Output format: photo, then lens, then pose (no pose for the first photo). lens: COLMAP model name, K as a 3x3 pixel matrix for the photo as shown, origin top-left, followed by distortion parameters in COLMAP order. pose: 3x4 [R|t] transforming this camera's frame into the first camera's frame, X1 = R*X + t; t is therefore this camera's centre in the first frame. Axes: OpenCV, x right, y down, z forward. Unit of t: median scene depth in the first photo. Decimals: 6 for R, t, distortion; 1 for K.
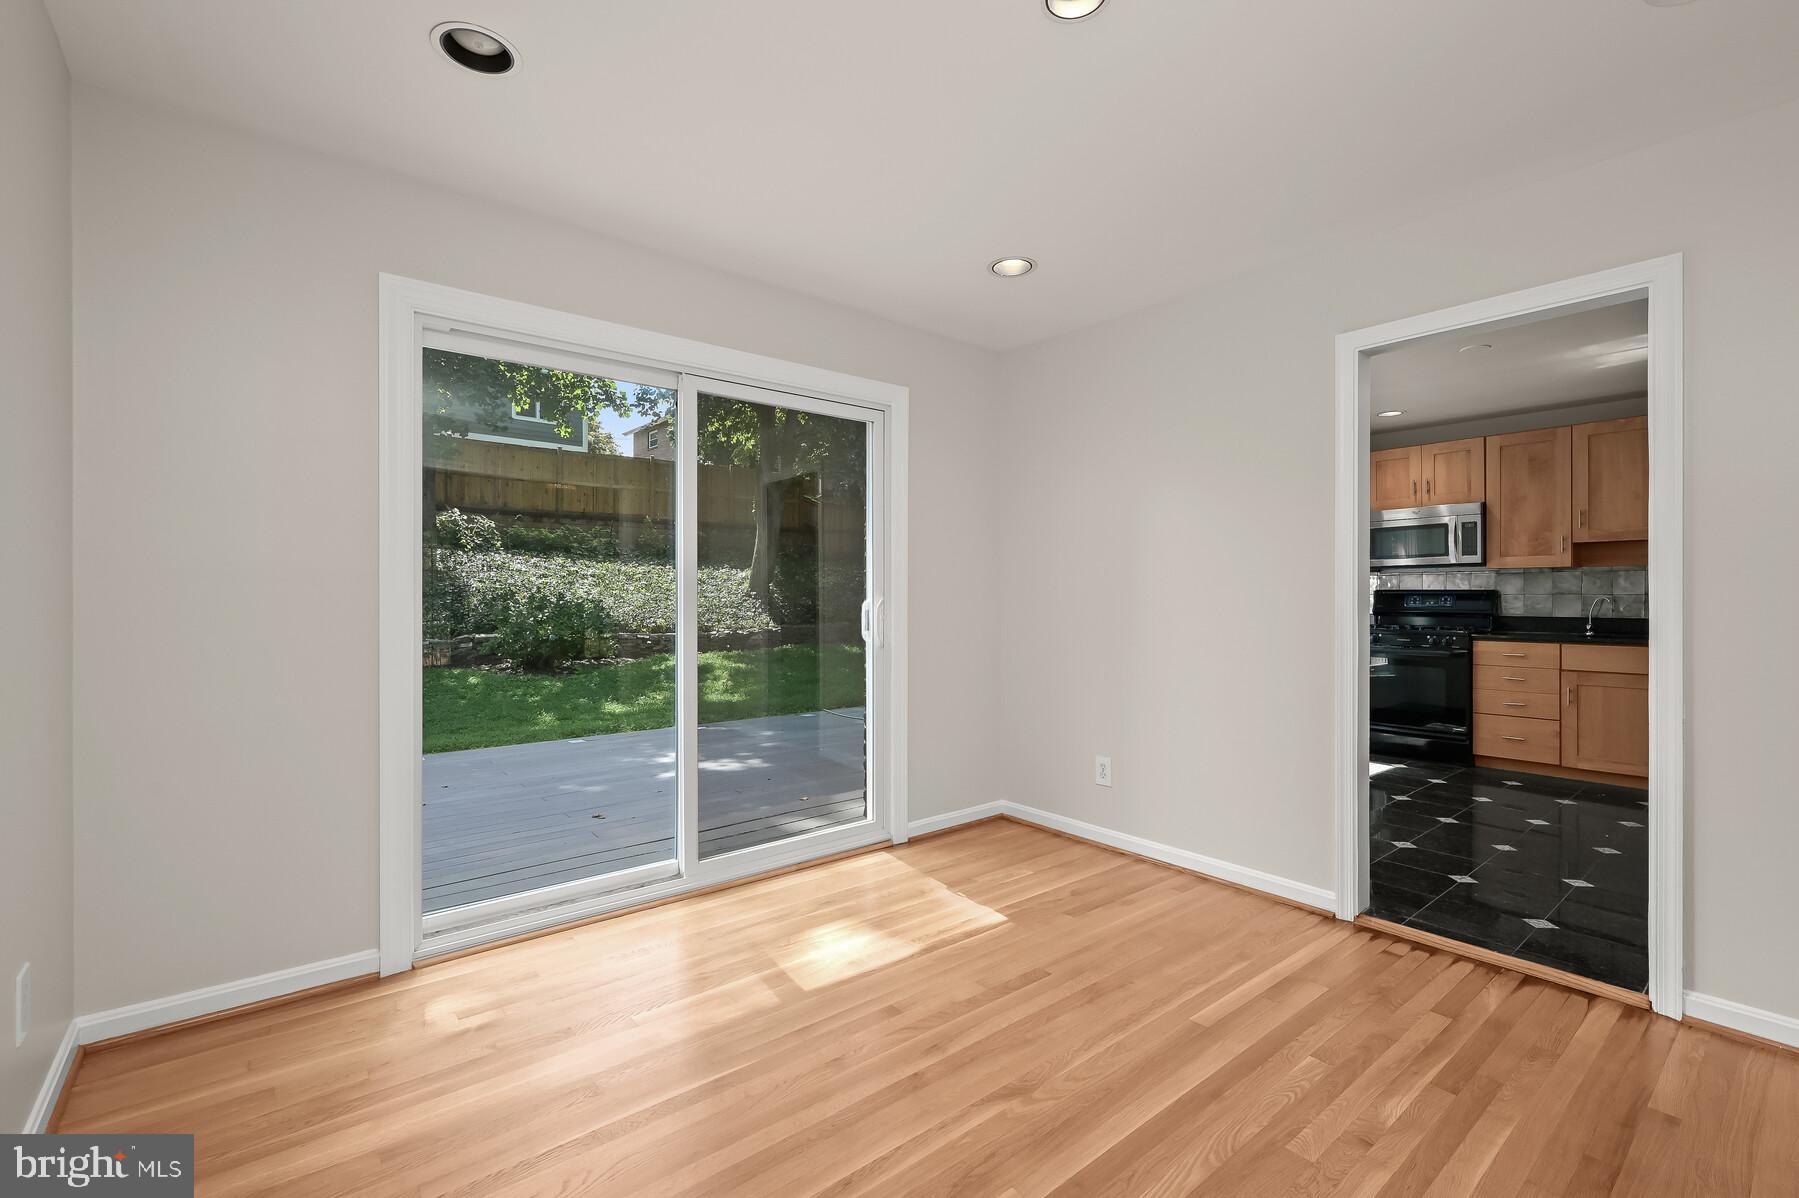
lens RADIAL K [[779.6, 0, 902.7], [0, 779.6, 592.1], [0, 0, 1]] dist [-0.001778, 0.000034]
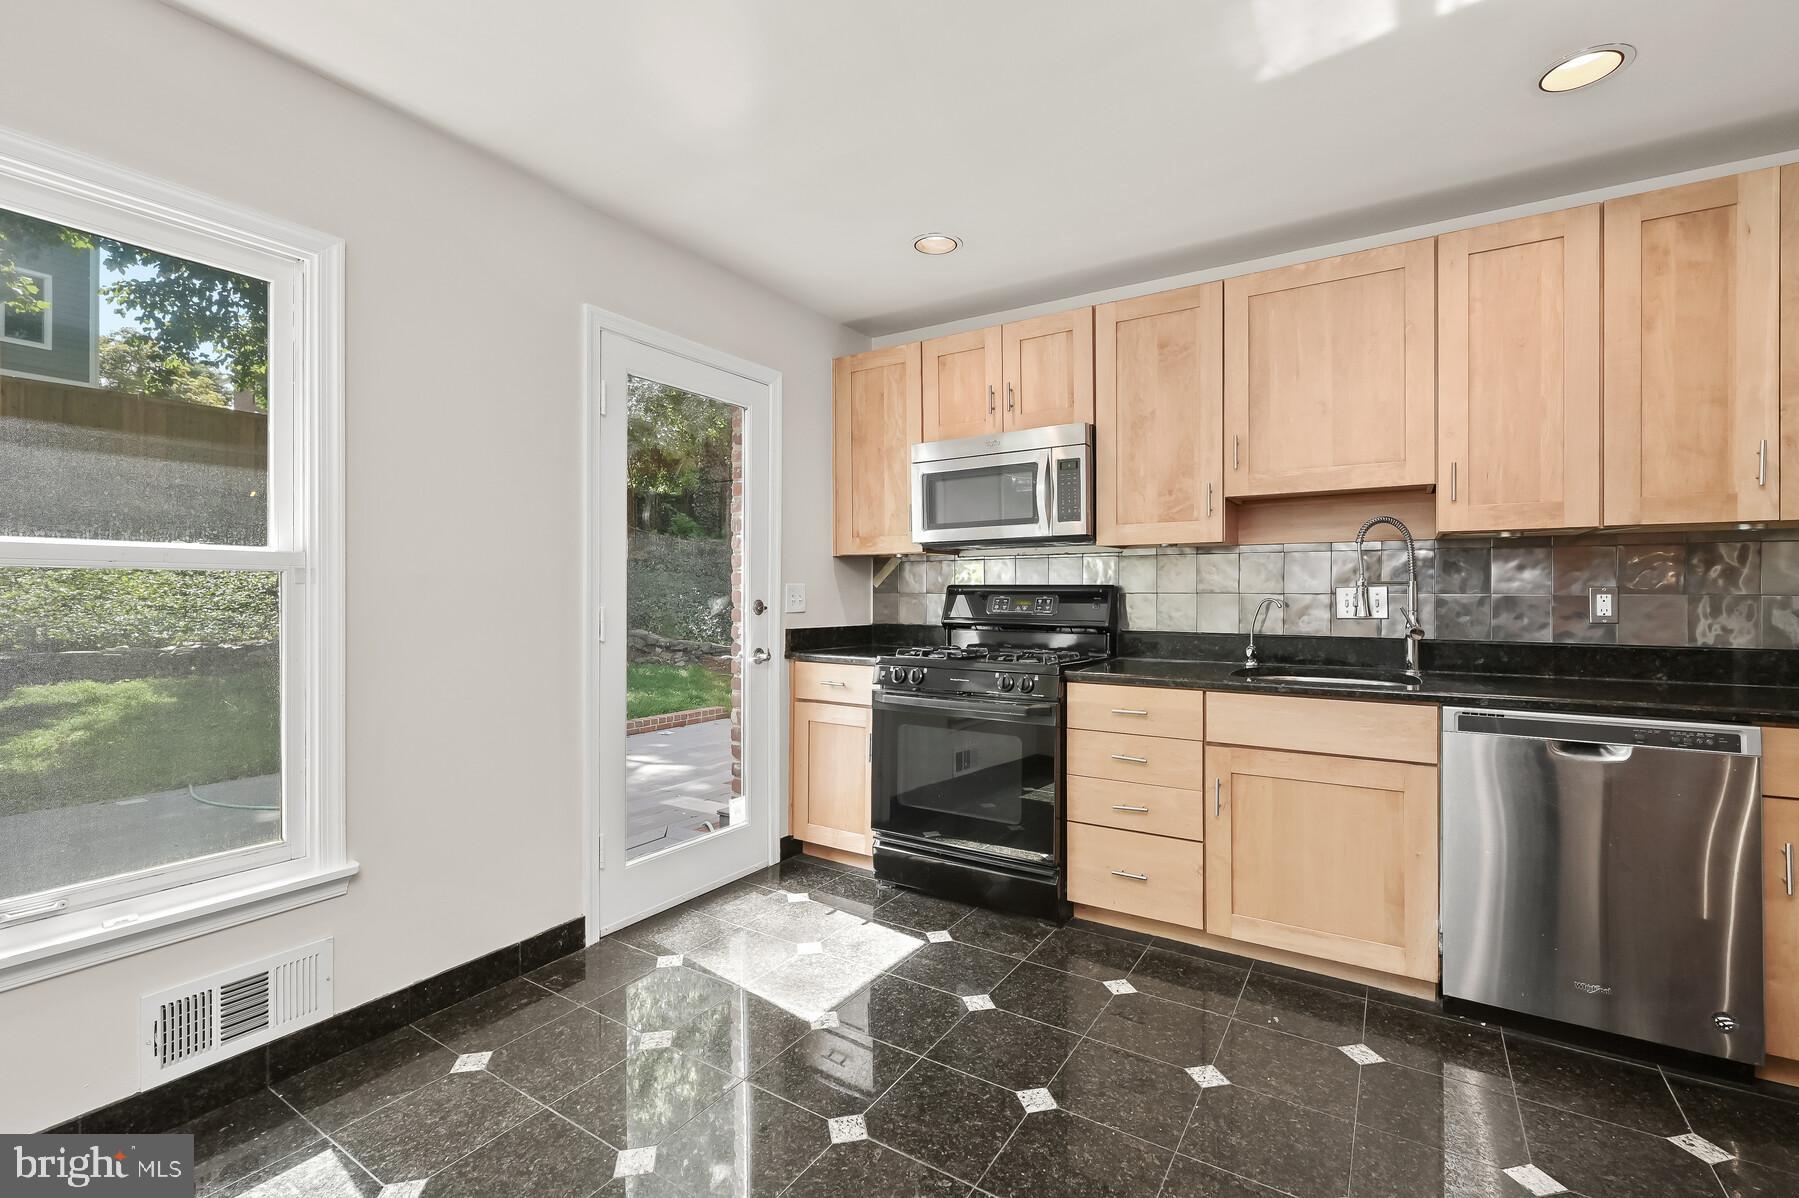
lens RADIAL K [[779.6, 0, 898.8], [0, 779.6, 588.0], [0, 0, 1]] dist [-0.001778, 0.000034]
pose [[0.954424, -0.000209, 0.298455, 0.465879], [-0.000044, 1.000000, 0.000840, -0.001067], [-0.298455, -0.000815, 0.954423, 0.531981]]
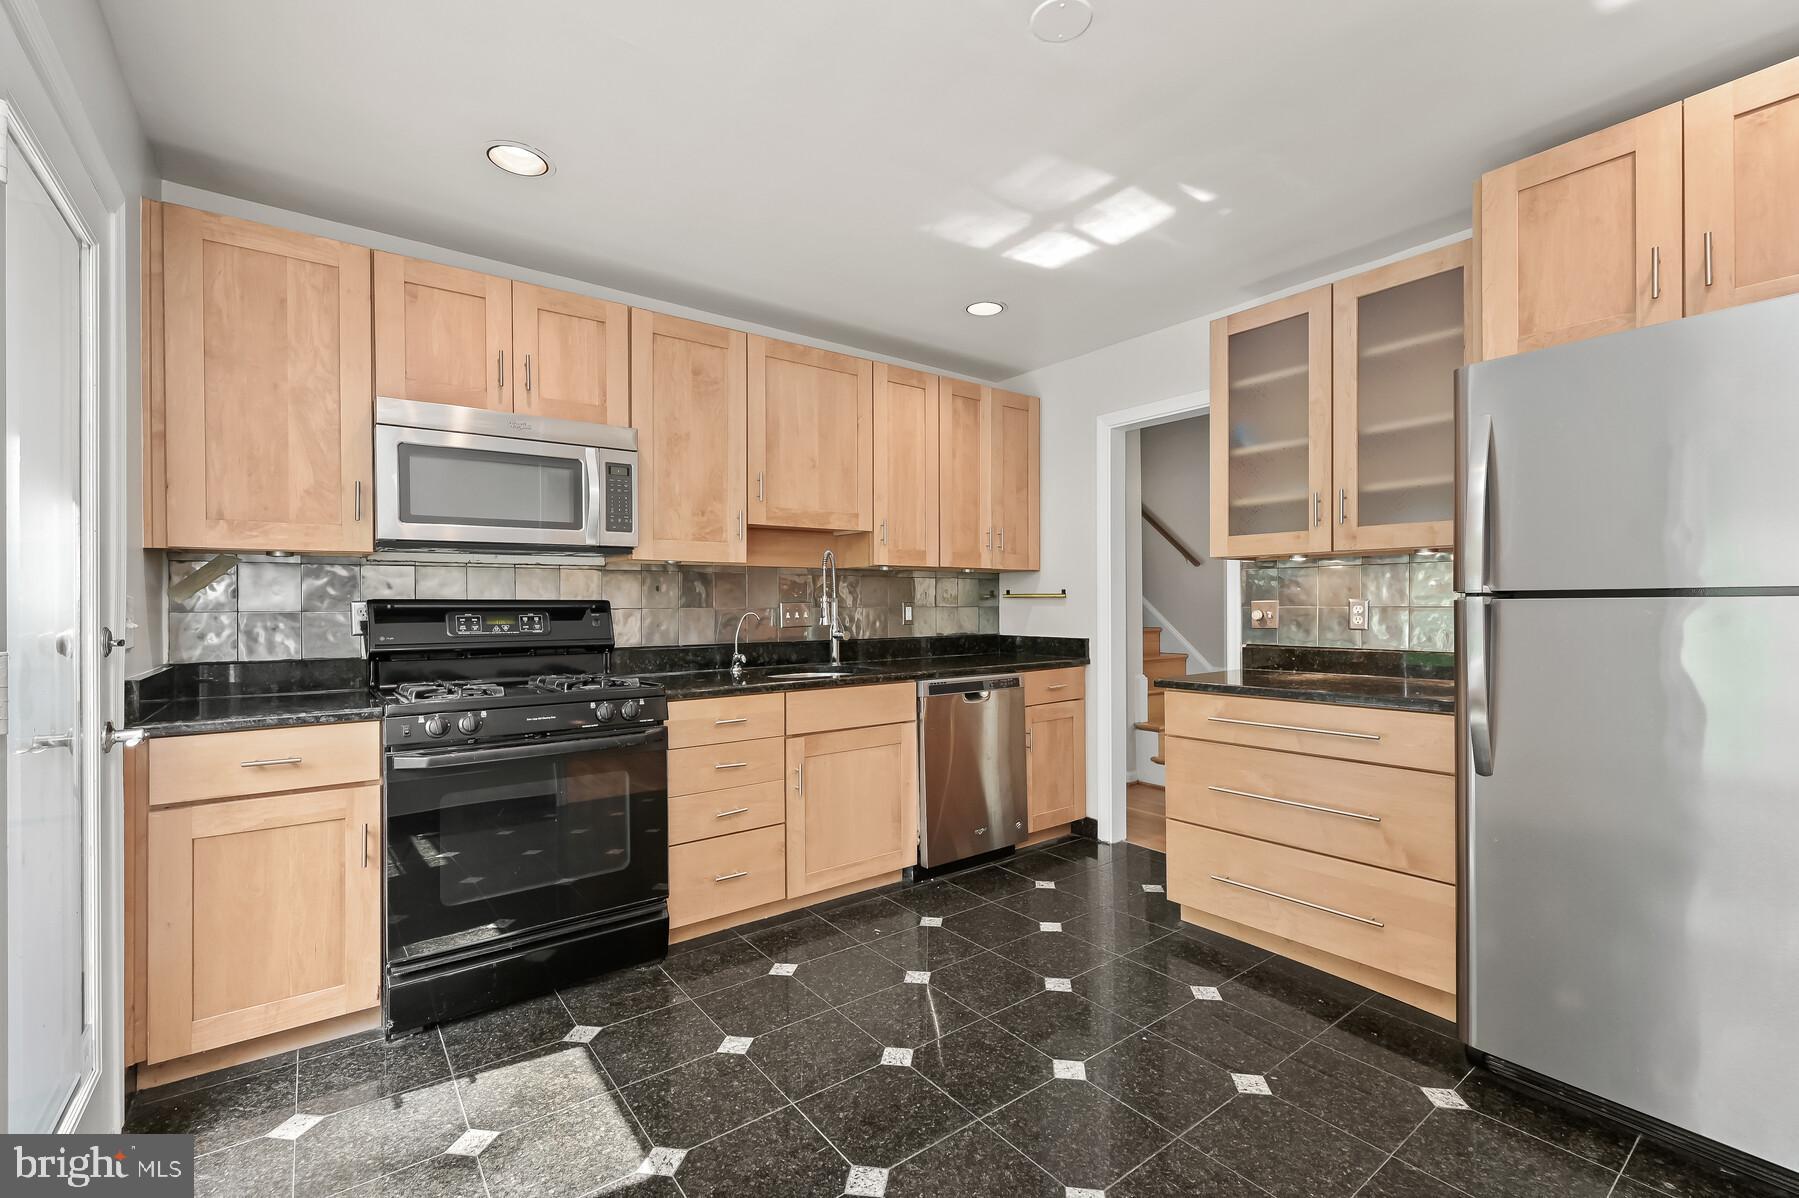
lens RADIAL K [[779.6, 0, 904.4], [0, 779.6, 604.5], [0, 0, 1]] dist [-0.001778, 0.000034]
pose [[0.042379, -0.003120, 0.999097, 0.240388], [0.000172, 0.999995, 0.003115, -0.001650], [-0.999102, 0.000040, 0.042379, 0.819491]]
